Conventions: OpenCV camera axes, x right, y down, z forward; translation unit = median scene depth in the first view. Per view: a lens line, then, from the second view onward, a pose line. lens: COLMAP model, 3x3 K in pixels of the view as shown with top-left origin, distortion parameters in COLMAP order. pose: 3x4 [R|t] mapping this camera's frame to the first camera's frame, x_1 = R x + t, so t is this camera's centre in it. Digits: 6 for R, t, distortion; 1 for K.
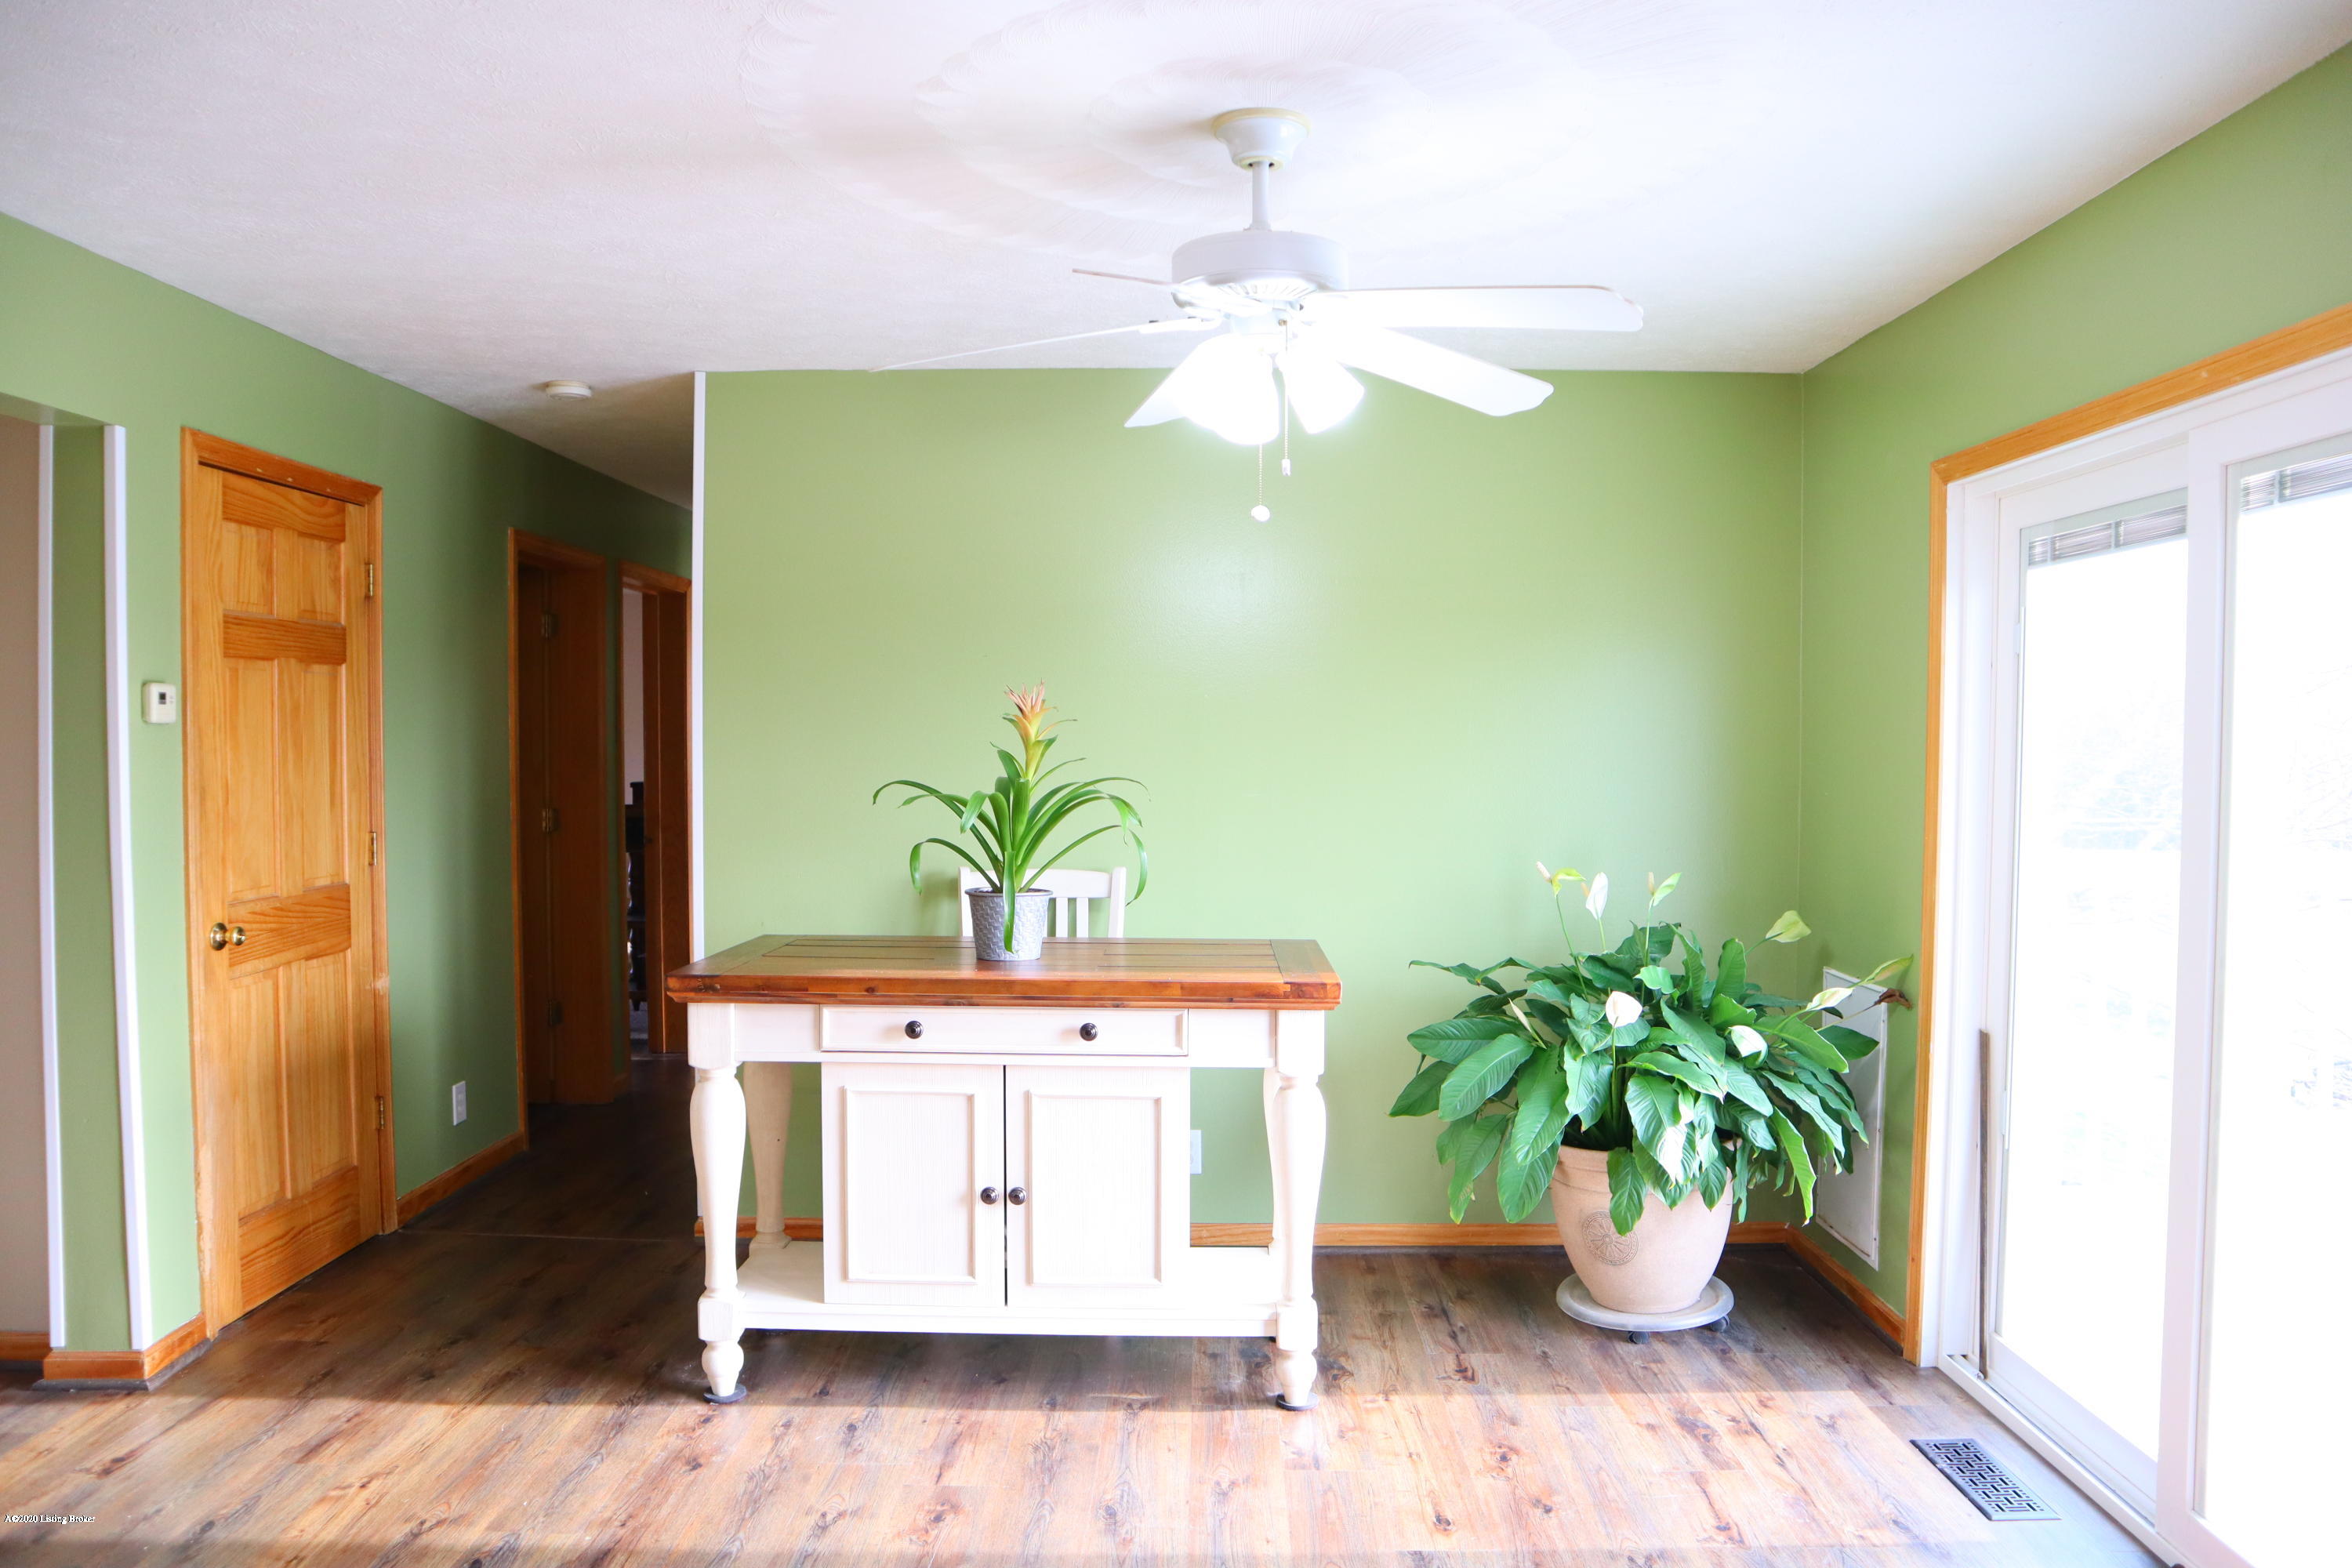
lens RADIAL K [[1622.3, 0, 1193.0], [0, 1622.3, 792.1], [0, 0, 1]] dist [-0.132653, 0.078891]
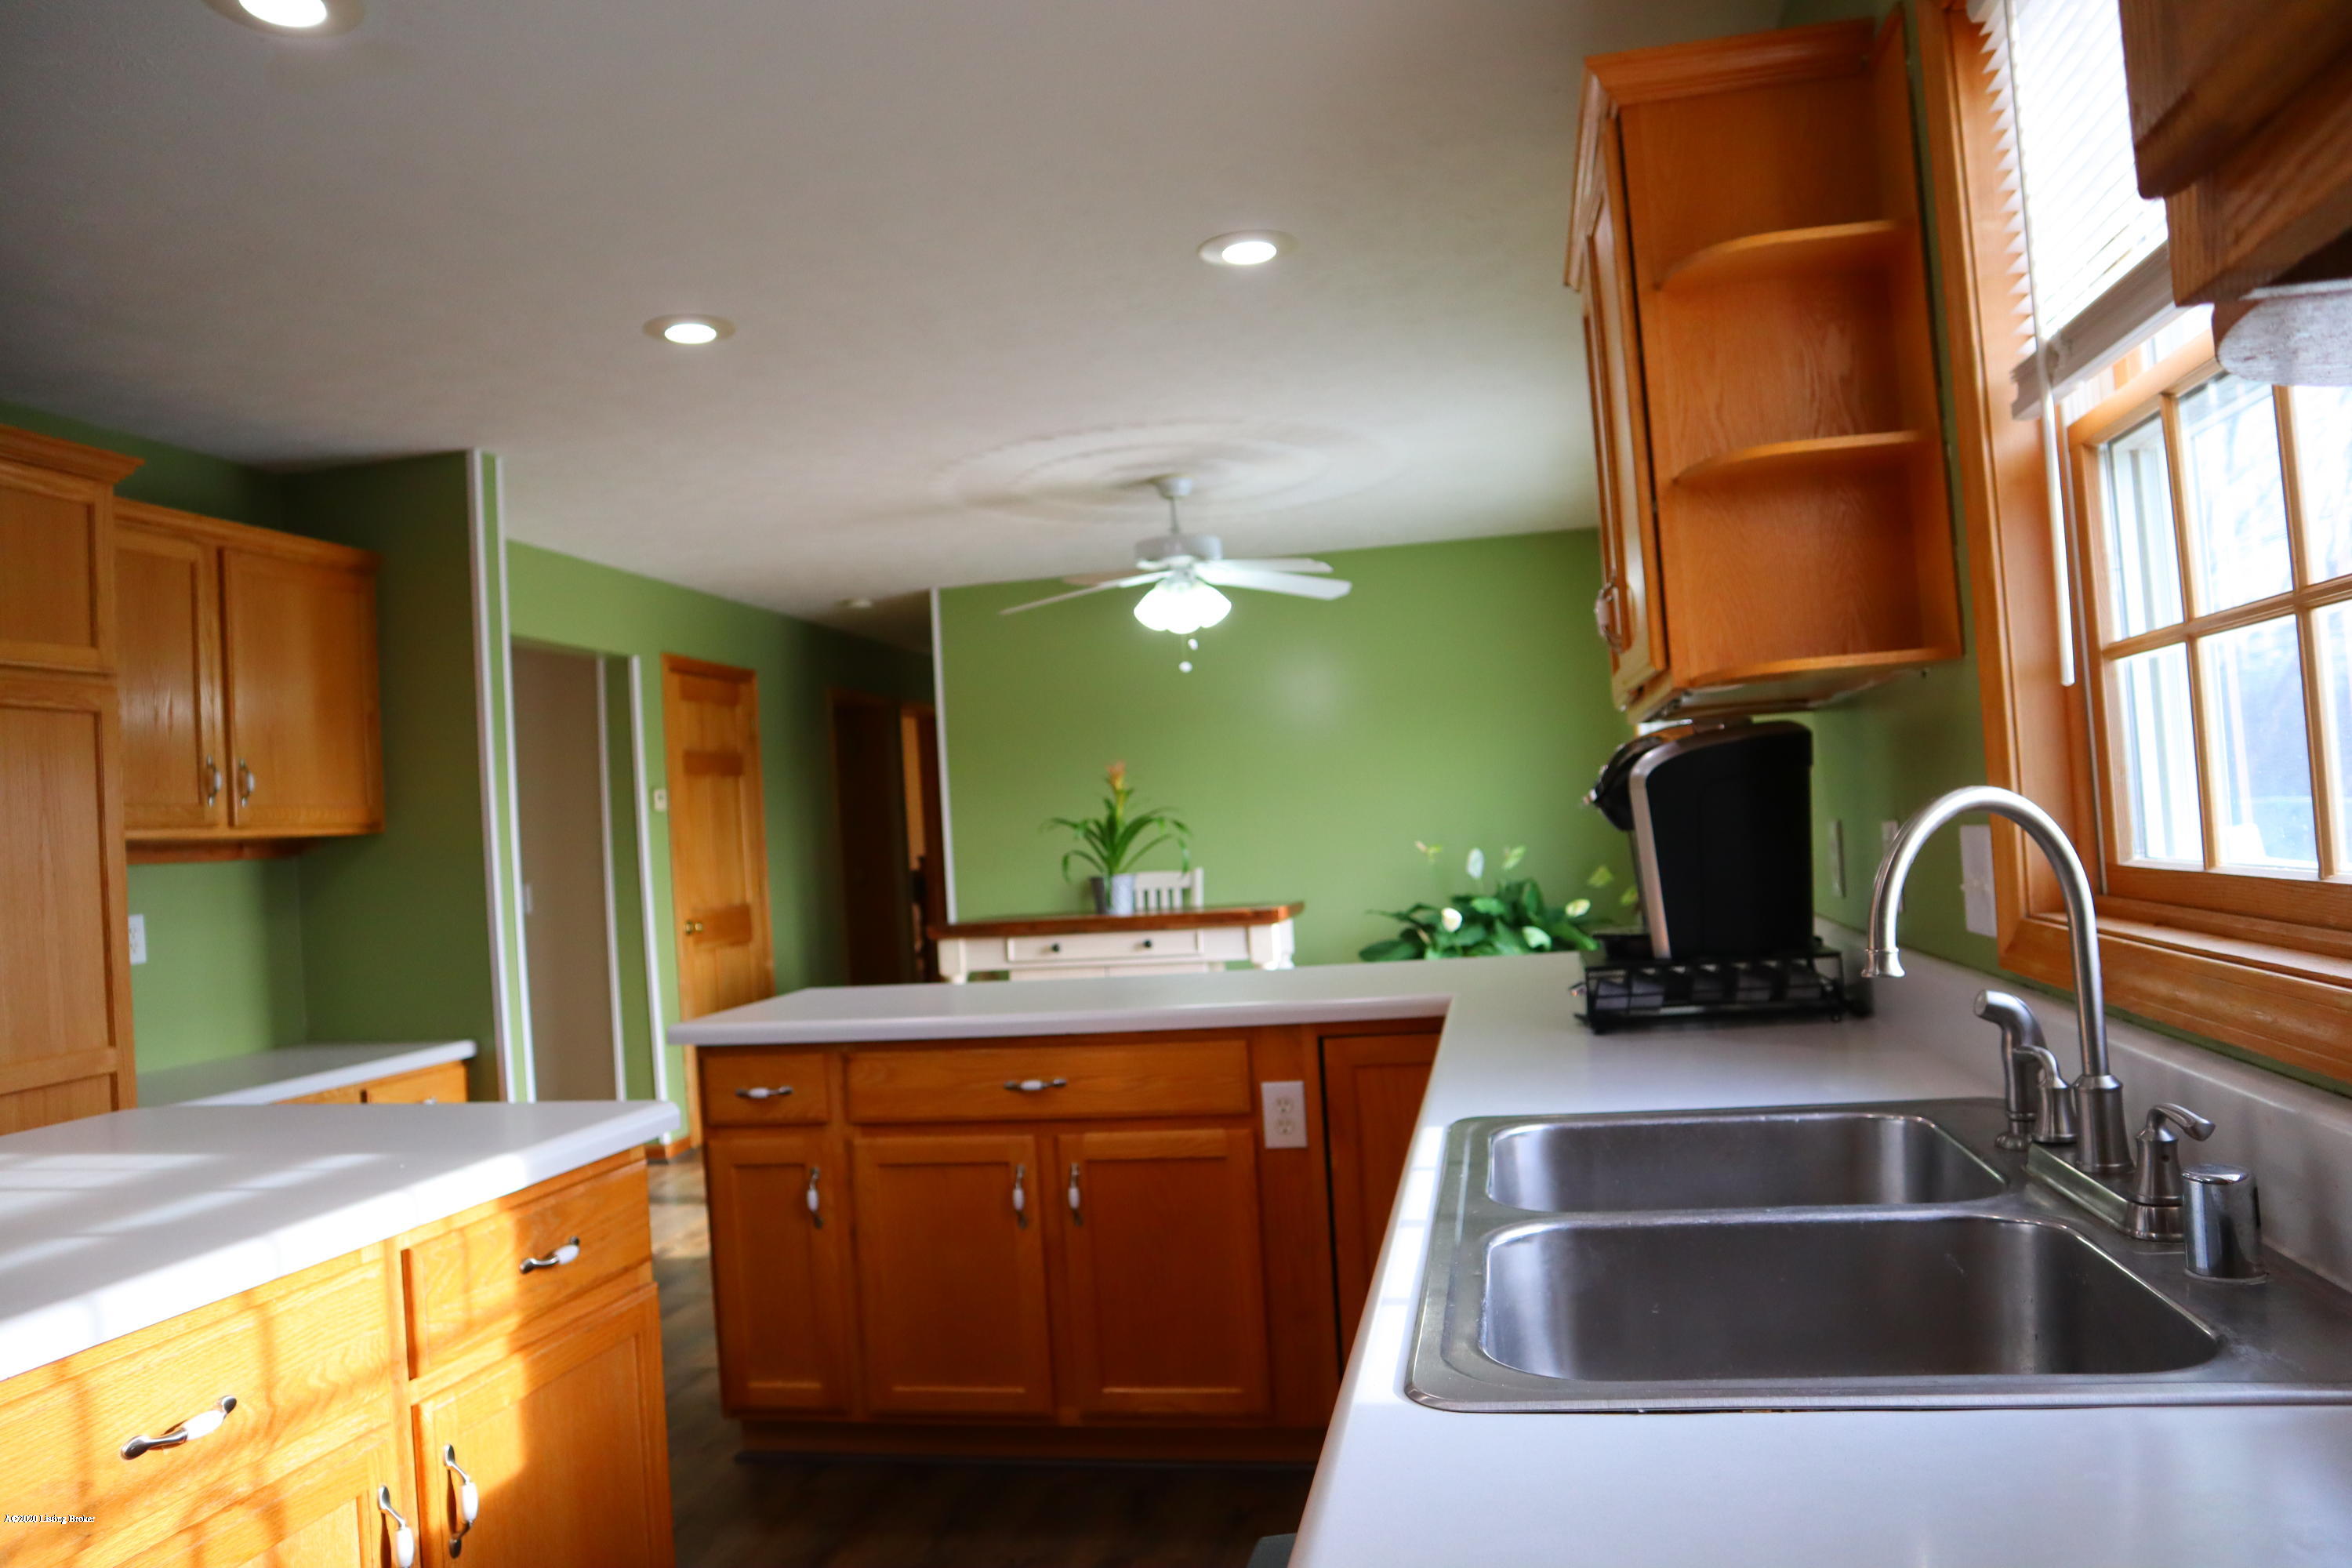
lens RADIAL K [[1622.3, 0, 1193.0], [0, 1622.3, 792.1], [0, 0, 1]] dist [-0.132653, 0.078891]
pose [[0.982079, -0.068044, -0.175760, 0.295108], [0.058648, 0.996586, -0.058115, 0.078256], [0.179114, 0.046766, 0.982716, -0.746536]]
